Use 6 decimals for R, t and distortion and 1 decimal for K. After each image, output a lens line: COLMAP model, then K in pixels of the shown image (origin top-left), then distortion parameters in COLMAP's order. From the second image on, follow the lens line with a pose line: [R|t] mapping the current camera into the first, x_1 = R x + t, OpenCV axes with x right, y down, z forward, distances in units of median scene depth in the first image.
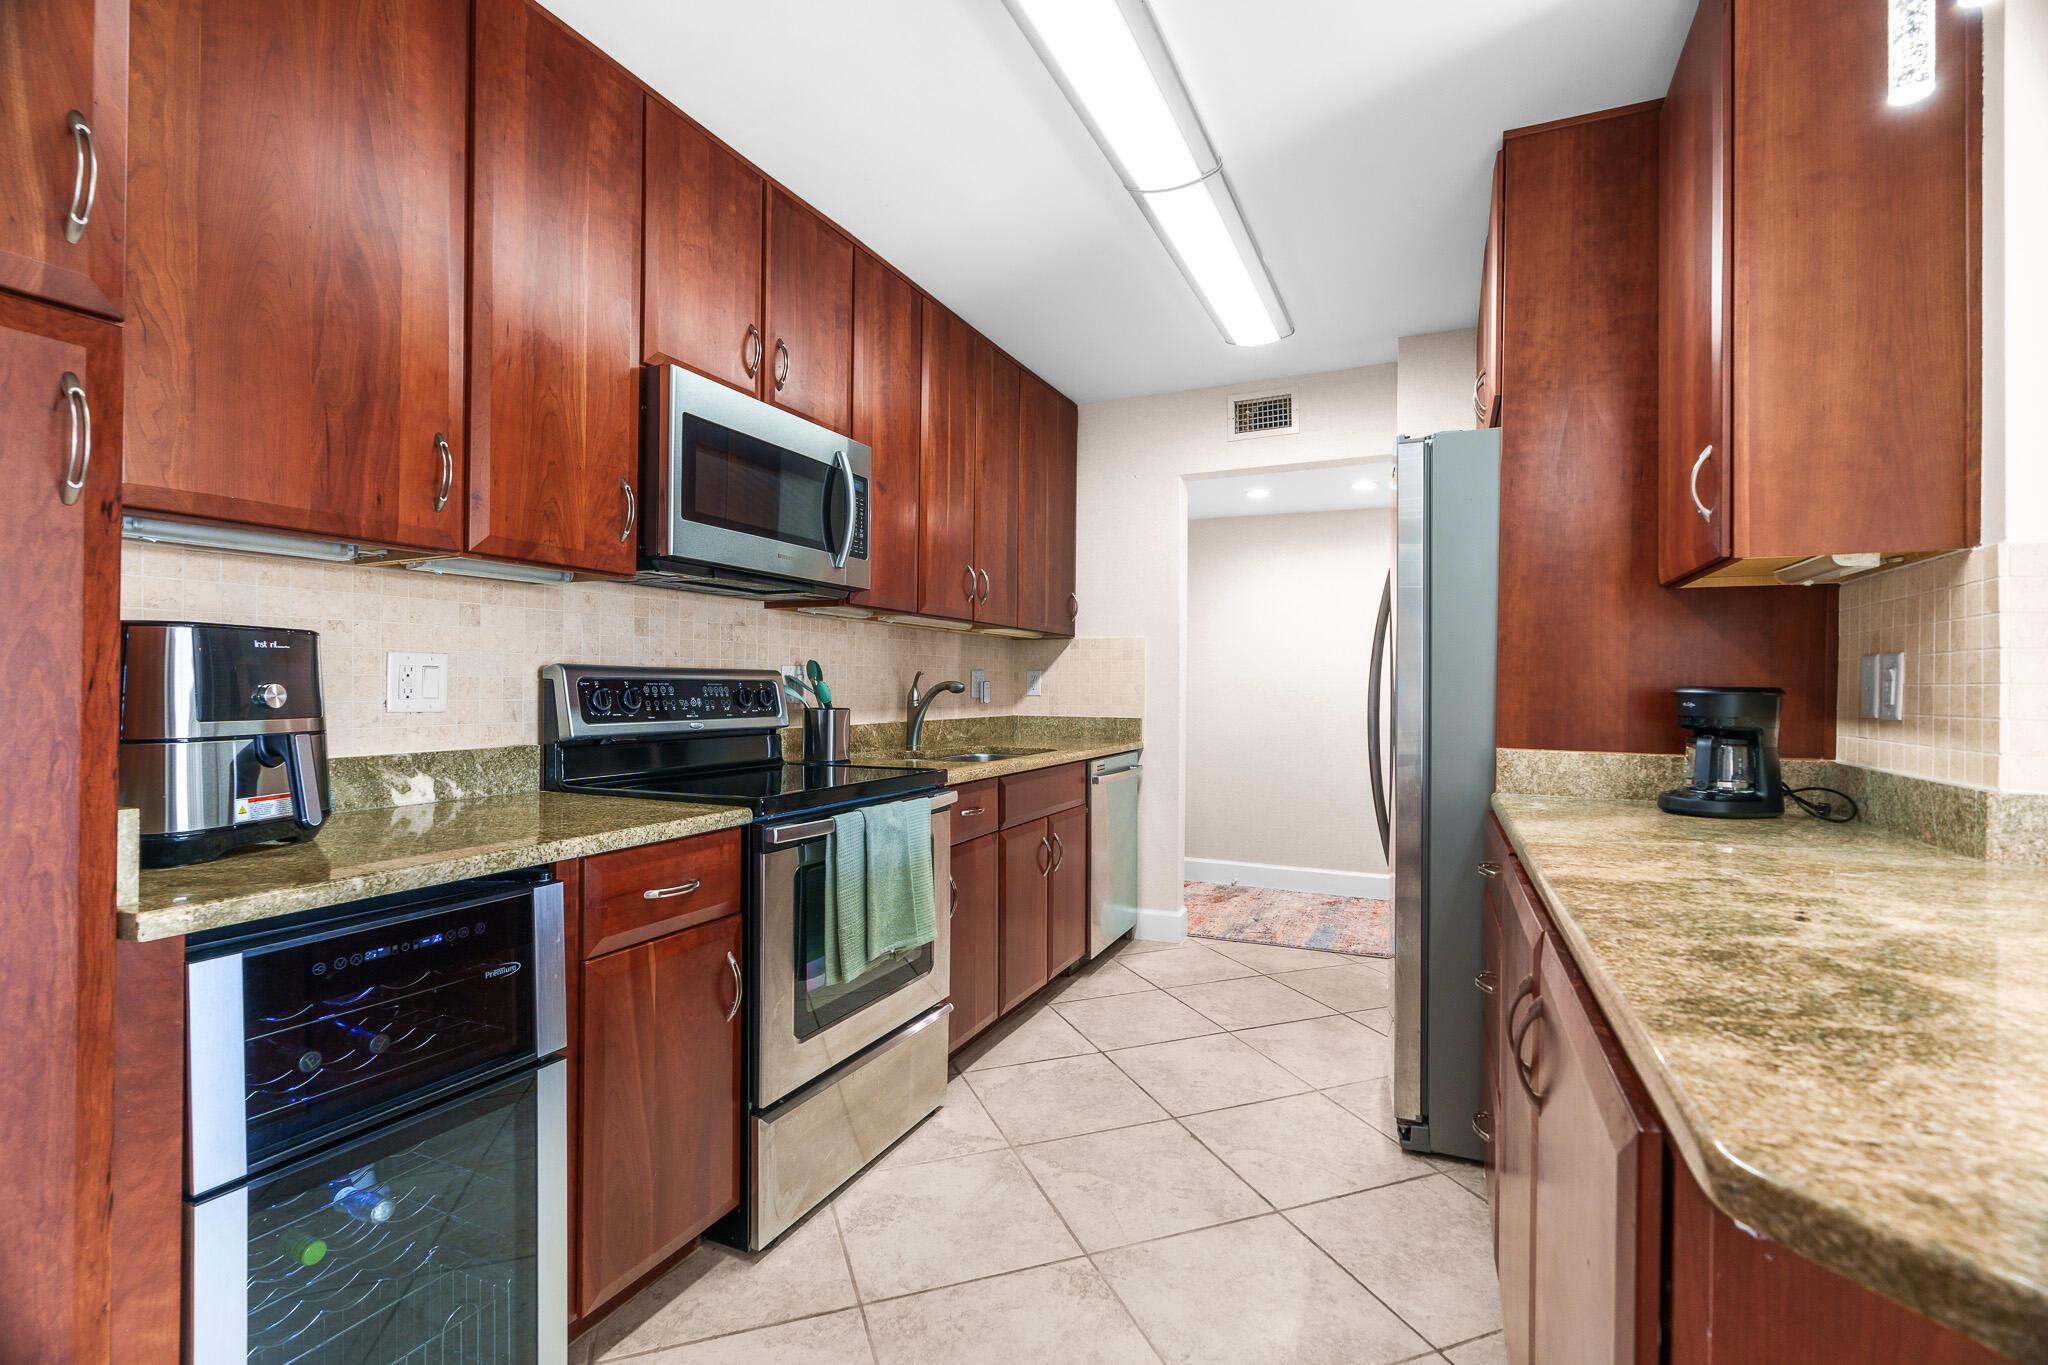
lens RADIAL K [[926.3, 0, 1017.4], [0, 926.3, 680.2], [0, 0, 1]] dist [-0.010079, 0.003859]
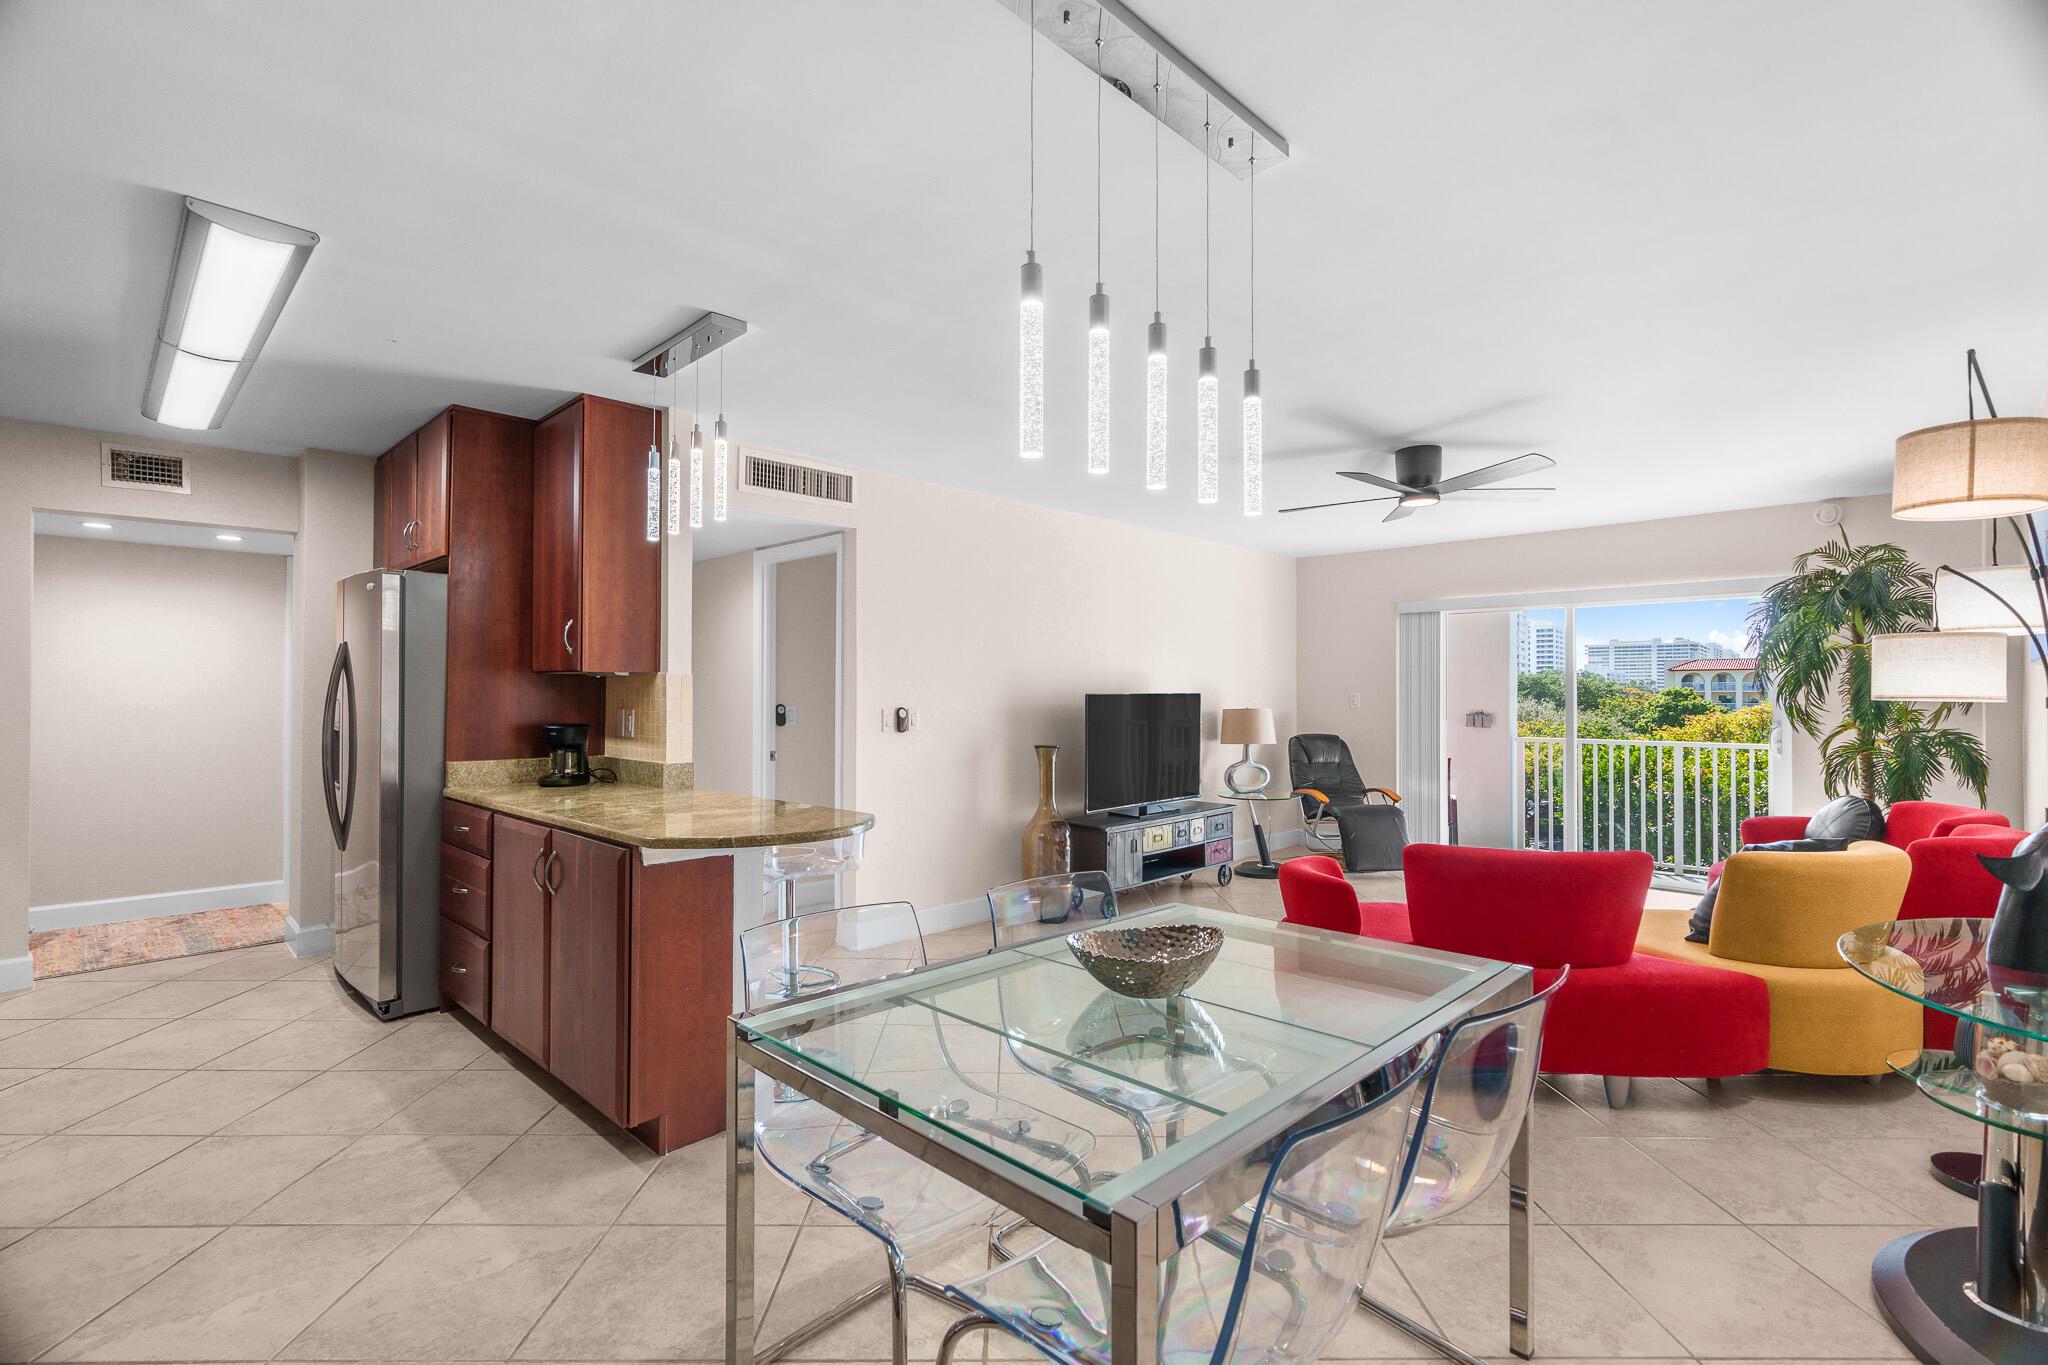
lens RADIAL K [[926.3, 0, 1024.8], [0, 926.3, 685.8], [0, 0, 1]] dist [-0.010079, 0.003859]
pose [[0.334762, 0.000964, 0.942302, -0.772313], [-0.004098, 0.999992, 0.000433, -0.076240], [-0.942294, -0.004006, 0.334763, -0.613949]]
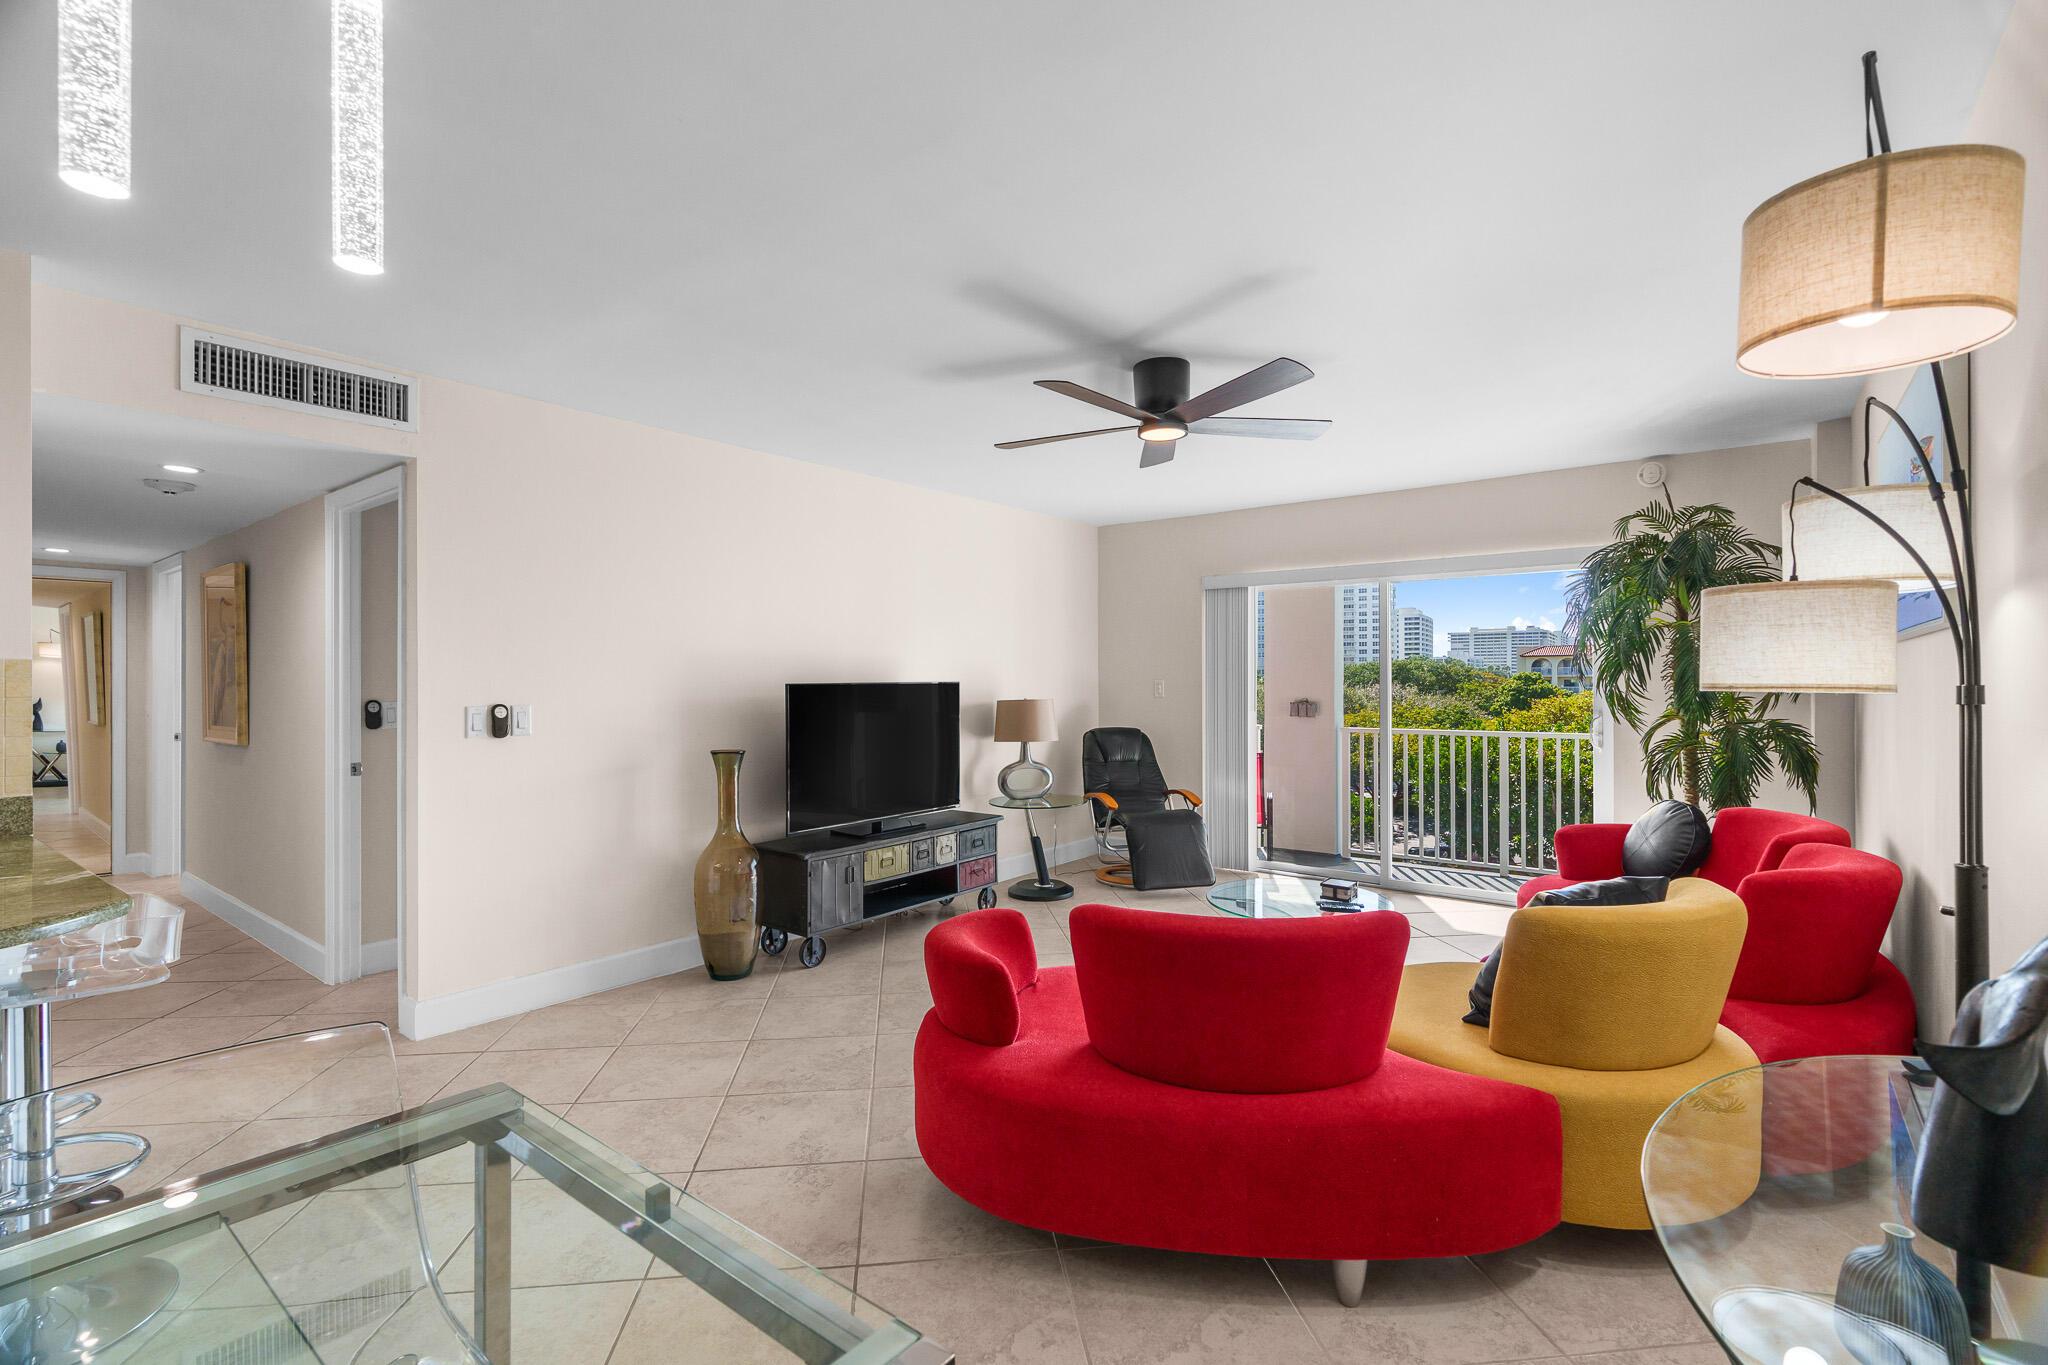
lens RADIAL K [[926.3, 0, 1024.7], [0, 926.3, 684.2], [0, 0, 1]] dist [-0.010079, 0.003859]
pose [[0.223789, -0.011631, 0.974568, -0.124423], [0.000607, 0.999930, 0.011794, -0.076847], [-0.974638, -0.002048, 0.223780, -0.885183]]
